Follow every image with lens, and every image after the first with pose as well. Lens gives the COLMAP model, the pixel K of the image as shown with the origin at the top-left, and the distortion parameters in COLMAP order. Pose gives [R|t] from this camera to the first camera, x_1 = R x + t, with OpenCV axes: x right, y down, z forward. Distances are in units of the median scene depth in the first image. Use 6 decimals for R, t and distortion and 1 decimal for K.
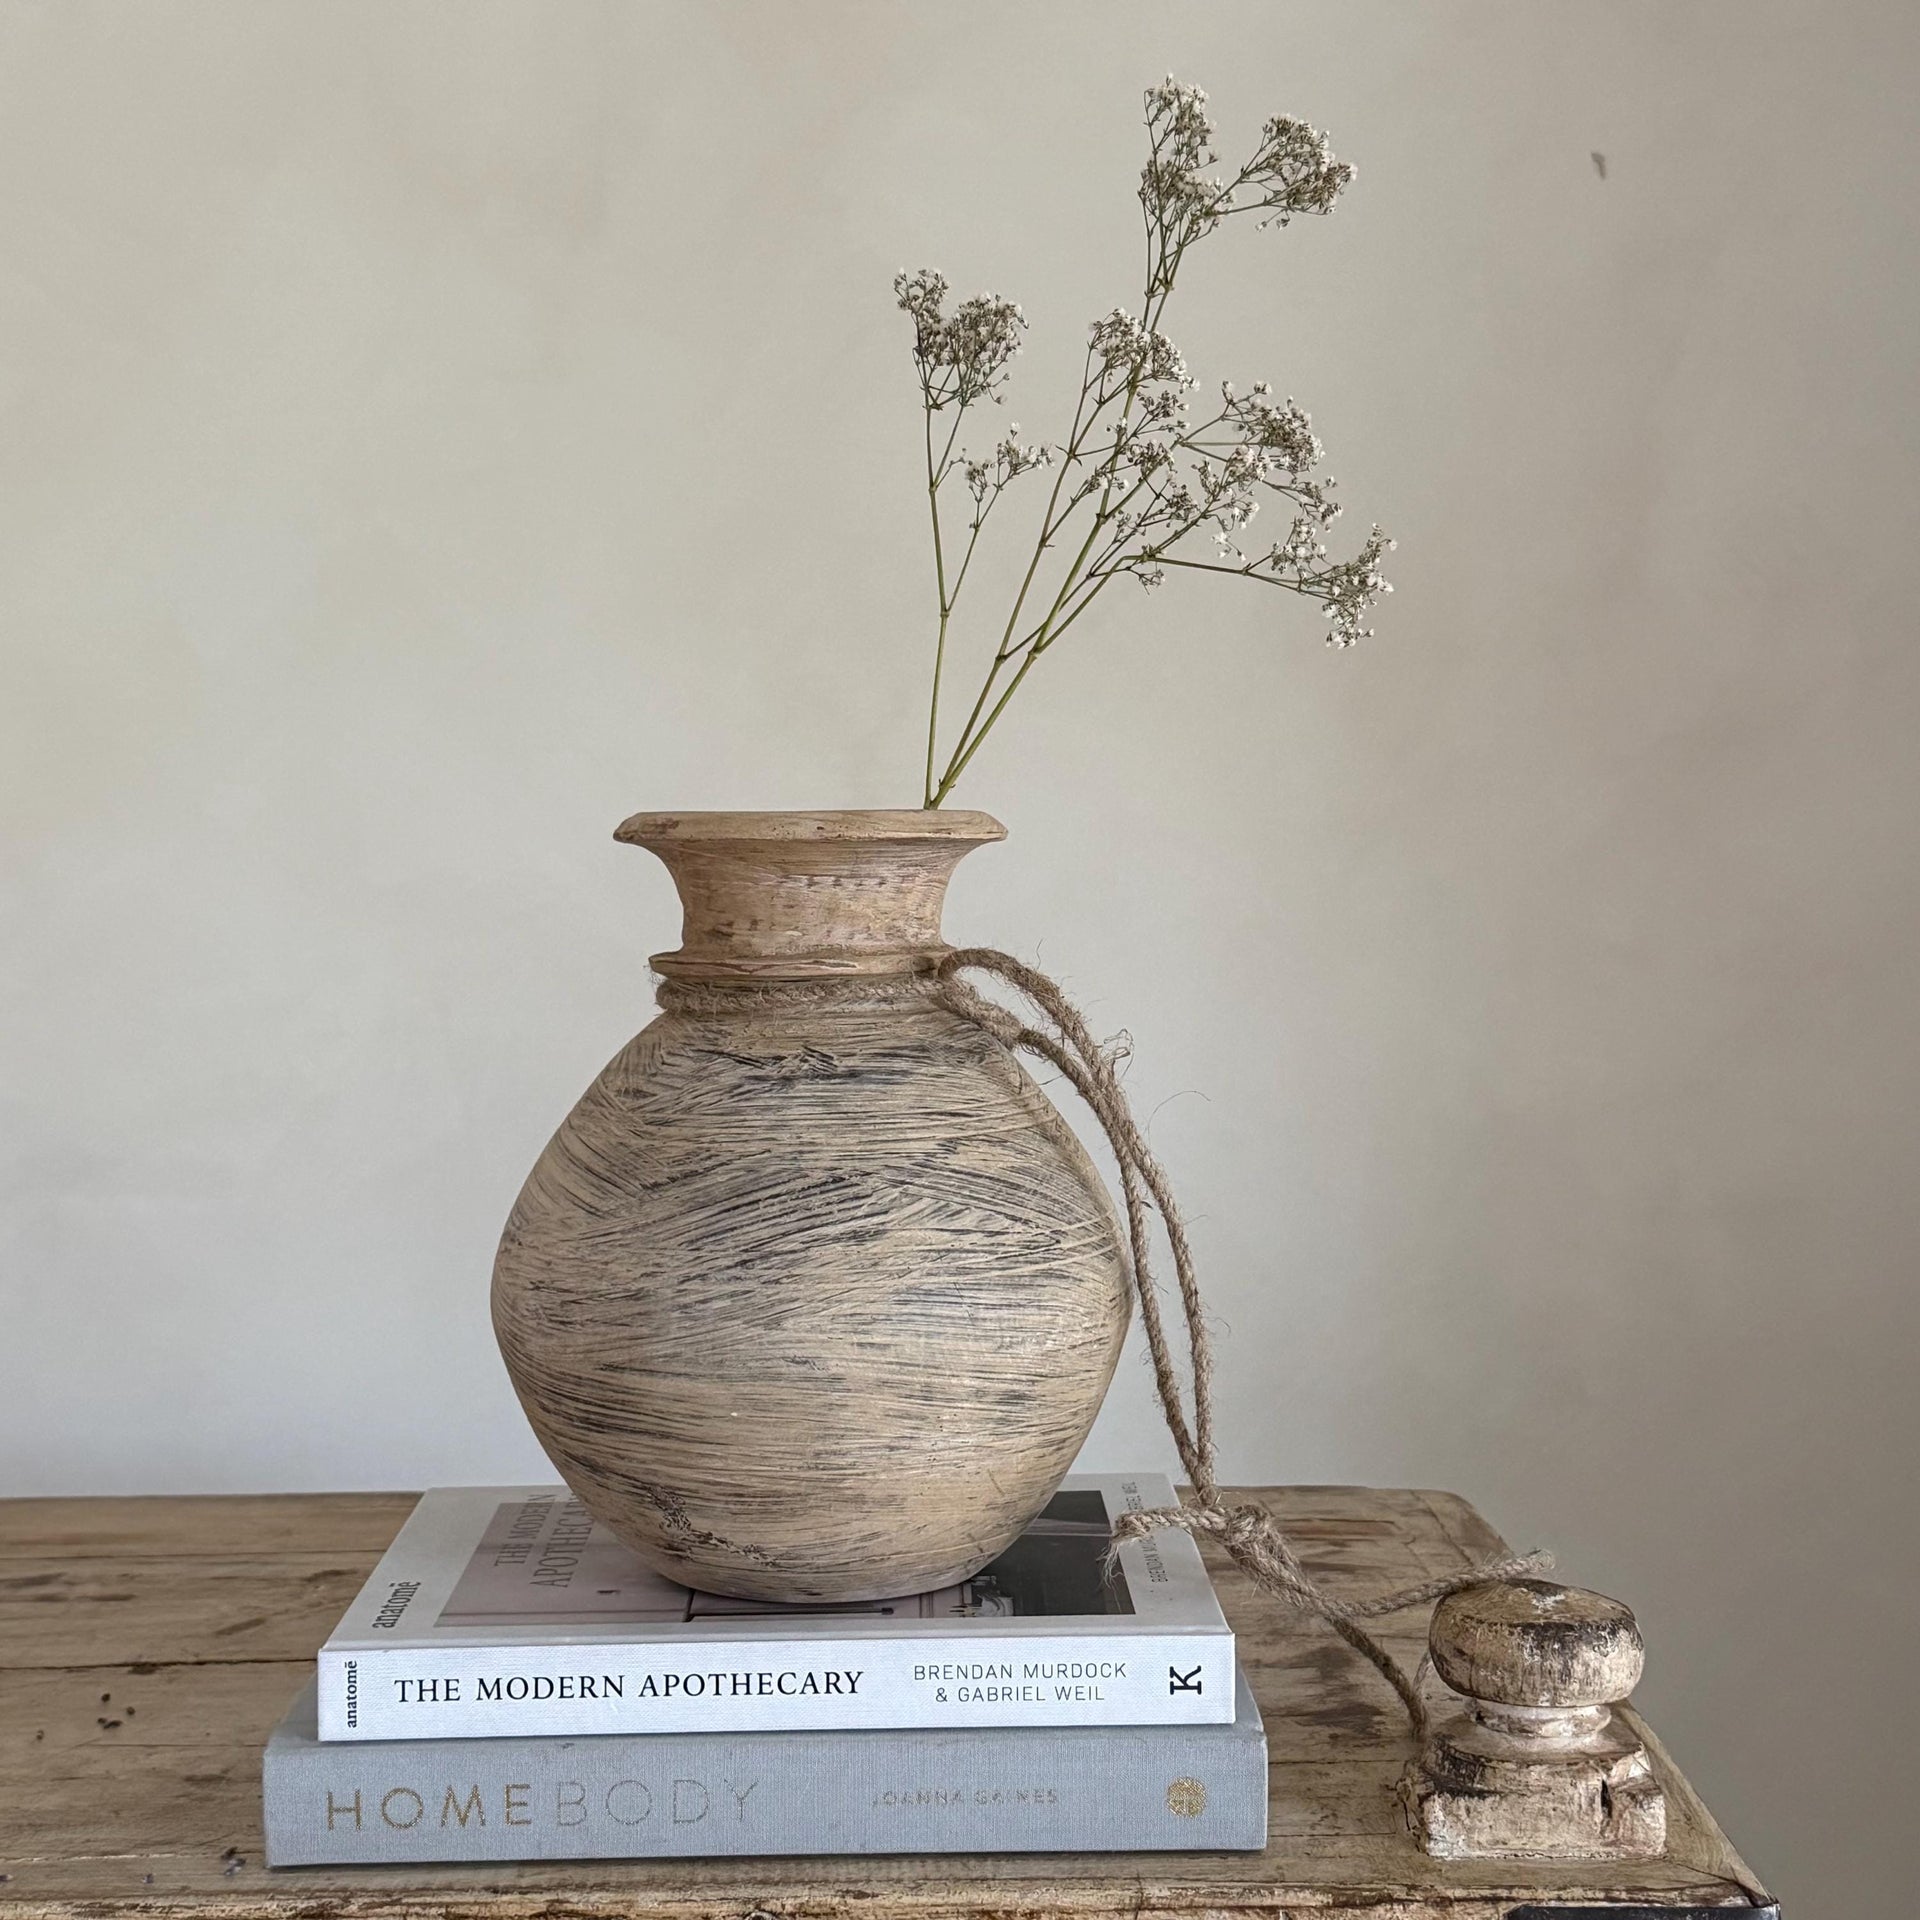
lens RADIAL K [[3256.8, 0, 948.4], [0, 3256.8, 917.5], [0, 0, 1]] dist [0.099423, 0.000000]
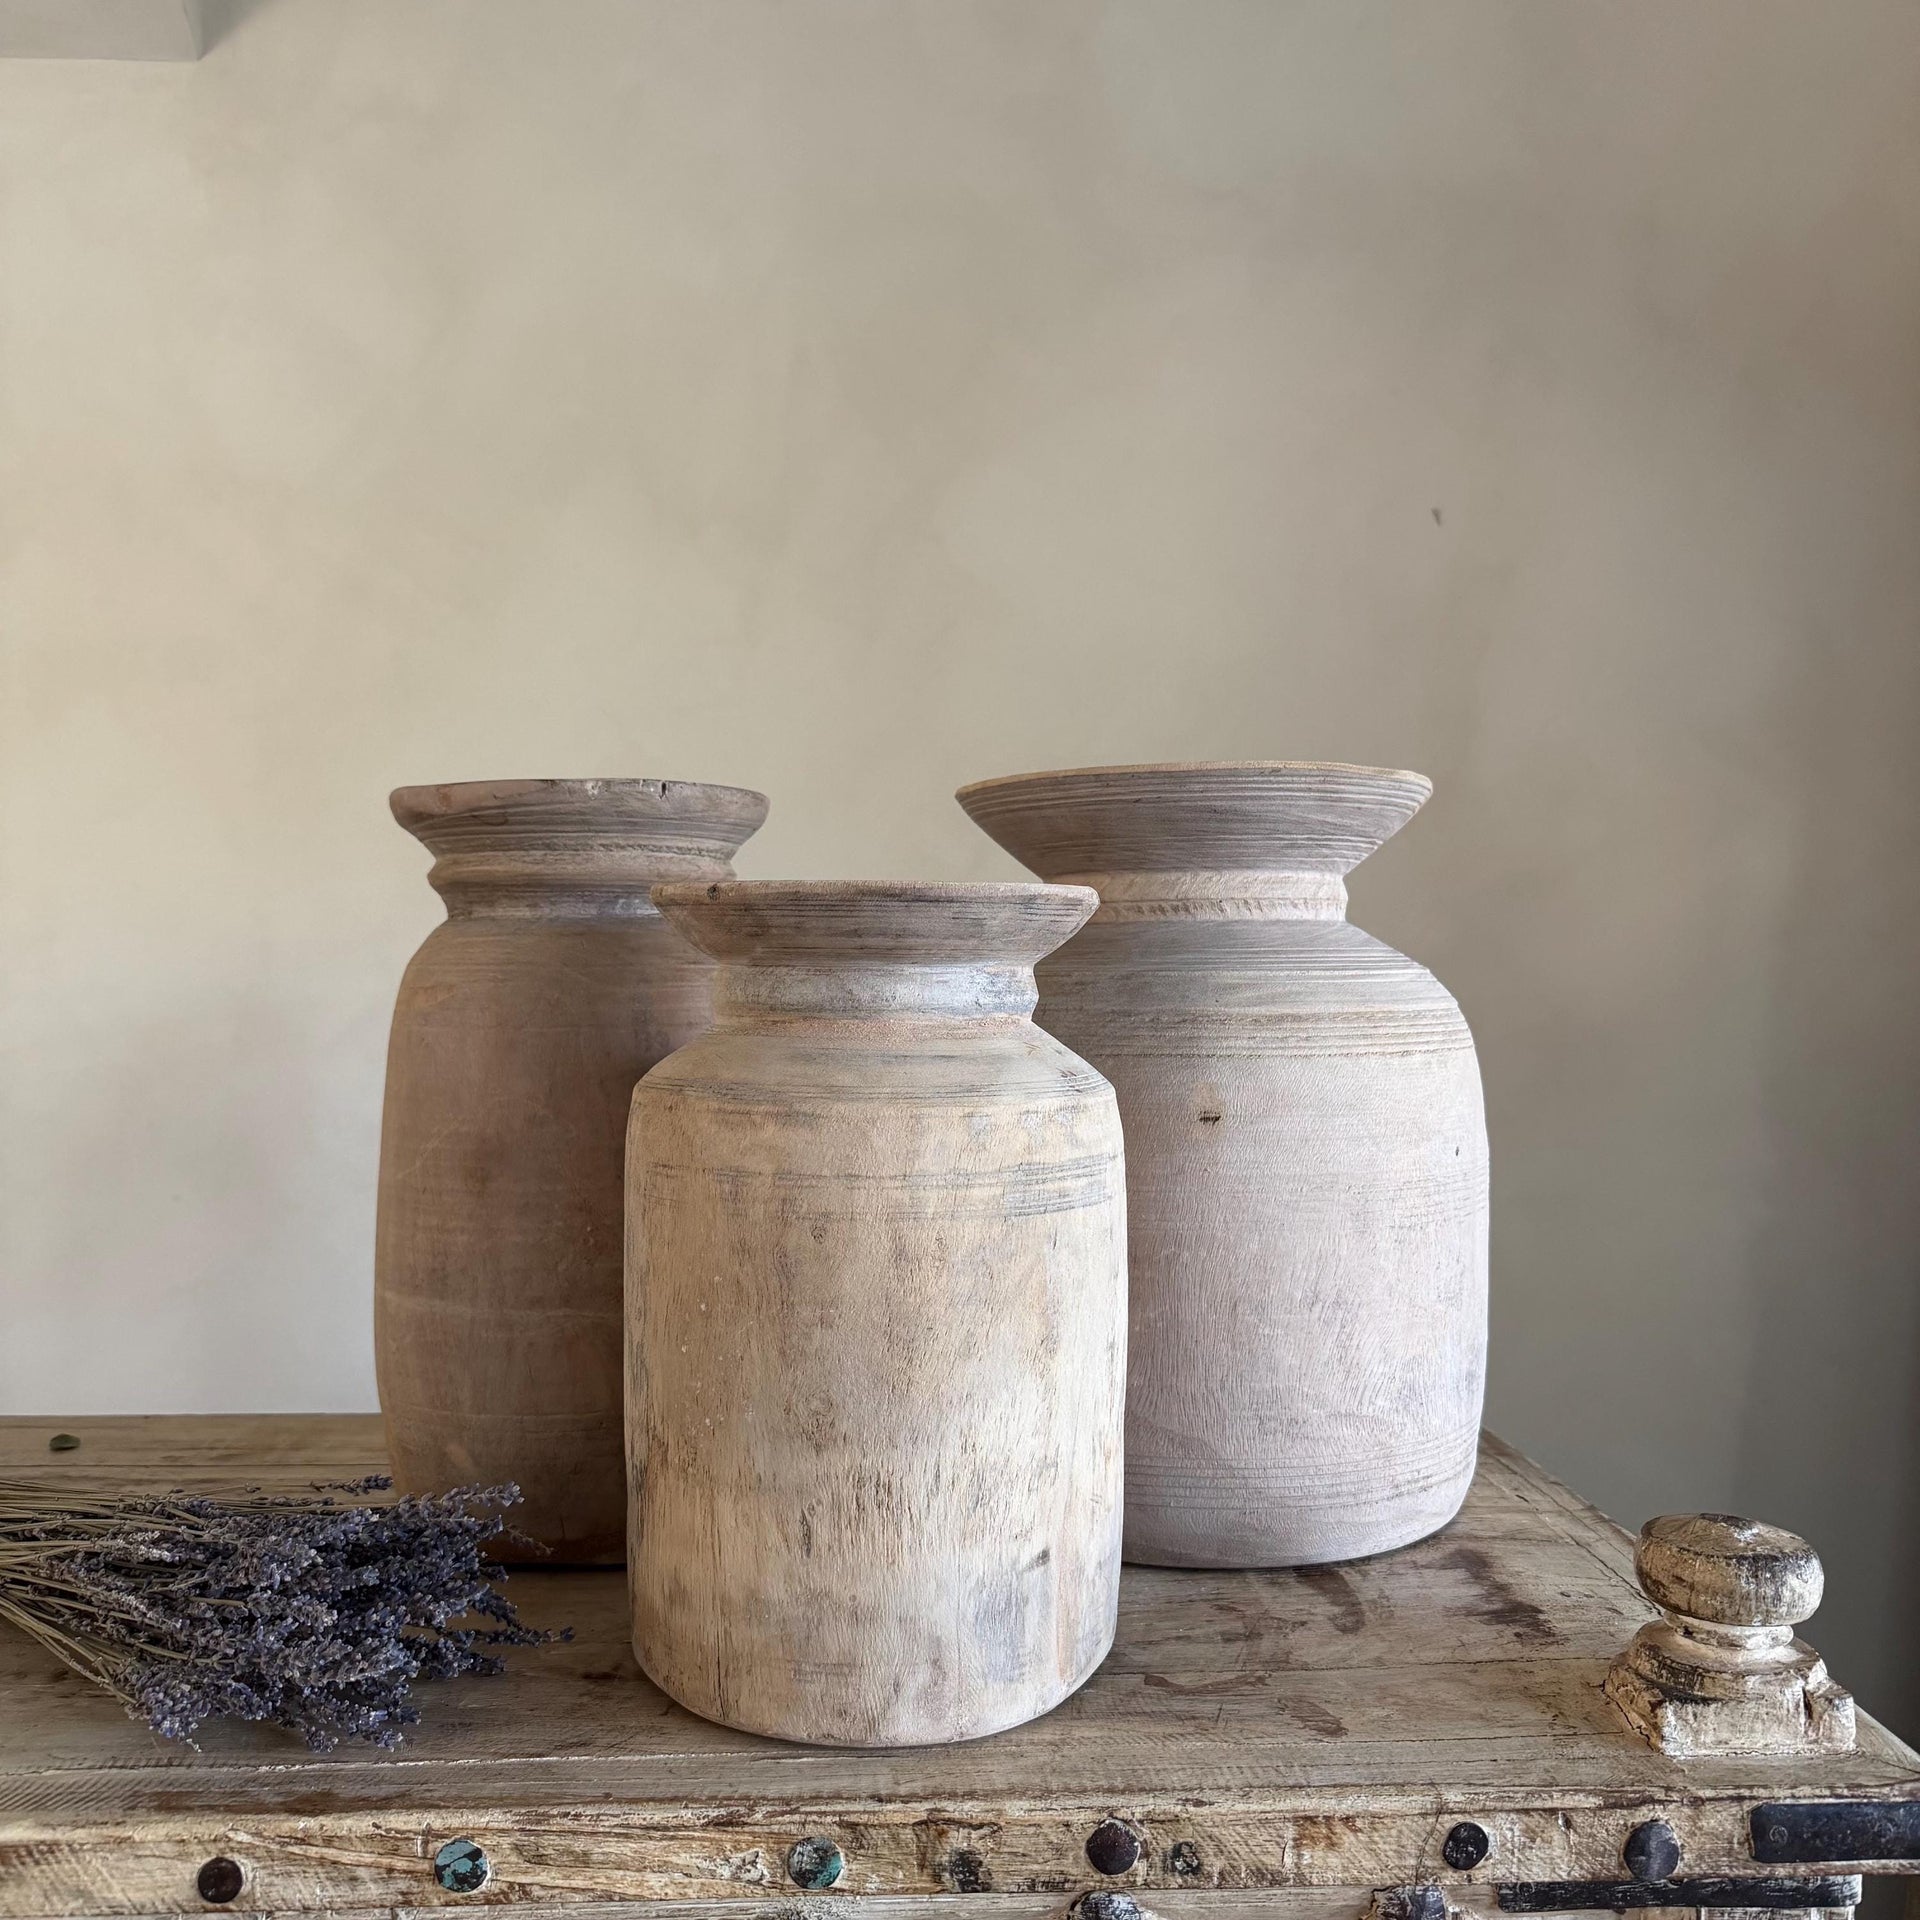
lens RADIAL K [[1874.5, 0, 951.2], [0, 1874.5, 950.0], [0, 0, 1]] dist [-0.010165, 0.000000]
pose [[0.999158, 0.009739, 0.039850, -0.138152], [-0.007992, 0.999010, -0.043767, 0.028493], [-0.040237, 0.043412, 0.998247, 0.329528]]
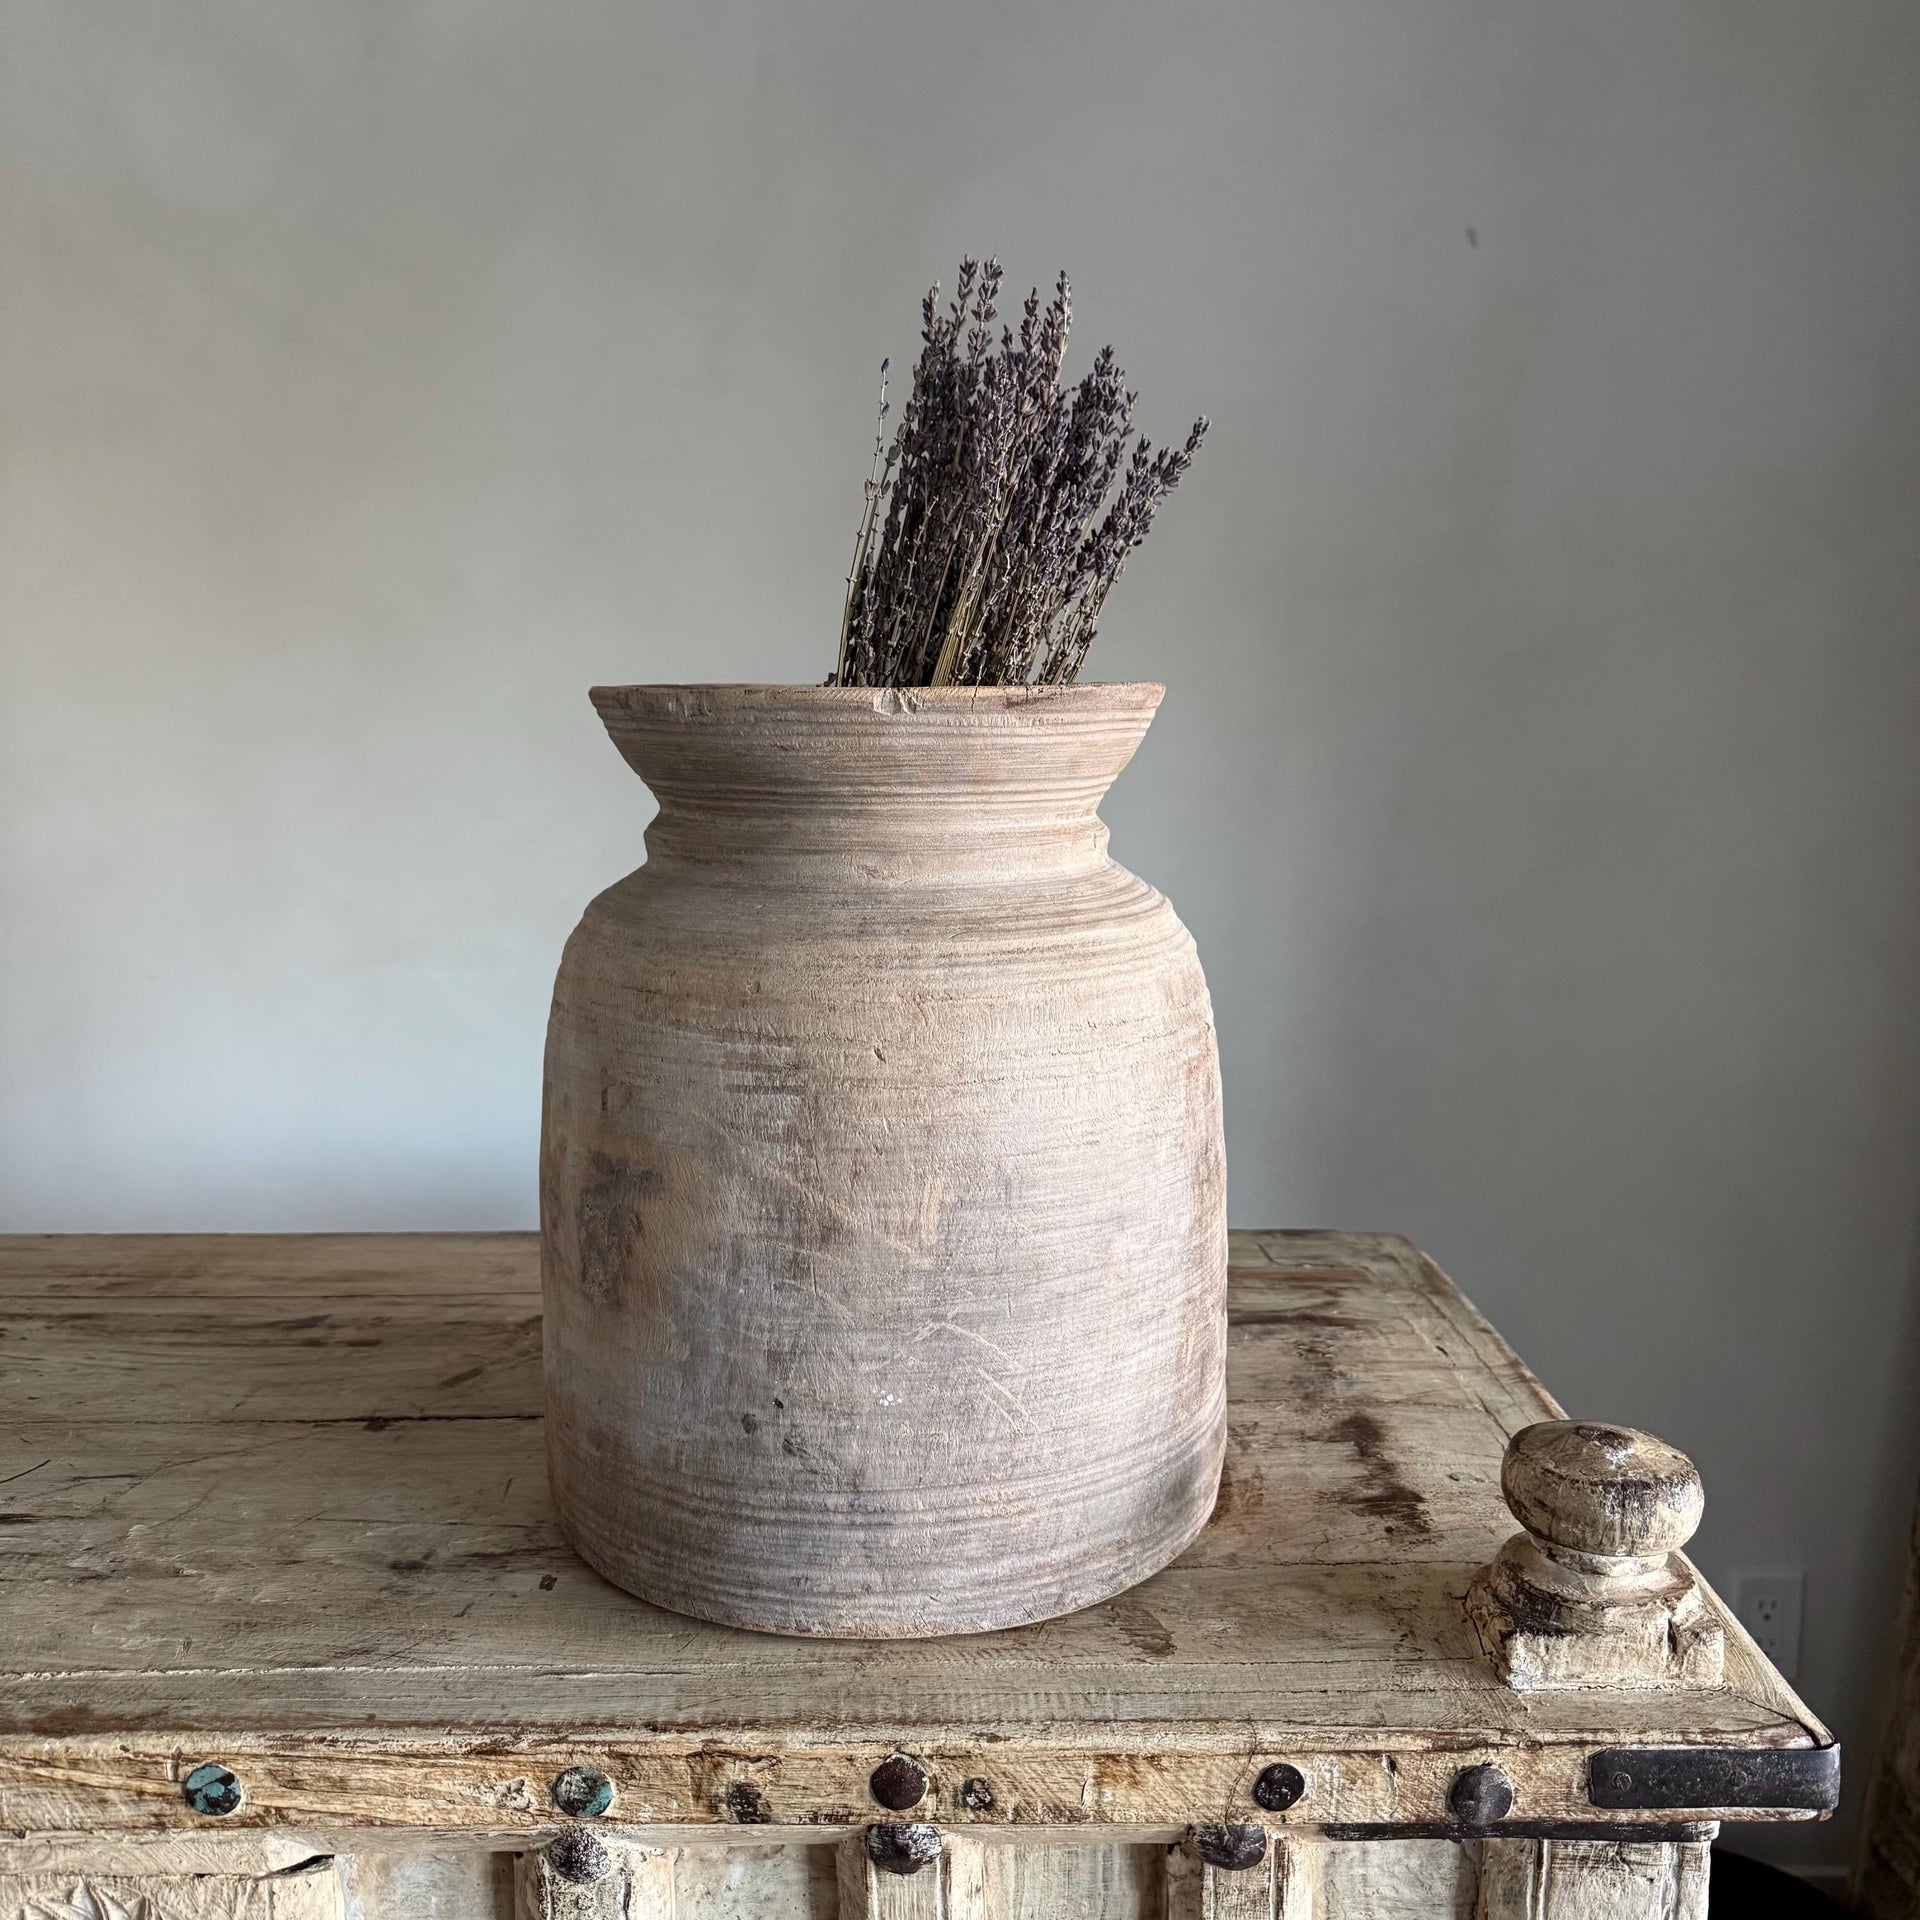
lens RADIAL K [[1874.5, 0, 950.9], [0, 1874.5, 957.8], [0, 0, 1]] dist [-0.010165, 0.000000]
pose [[0.999974, 0.006947, -0.001737, -0.040182], [-0.006721, 0.994261, 0.106774, -0.021035], [0.002469, -0.106760, 0.994282, 0.407131]]
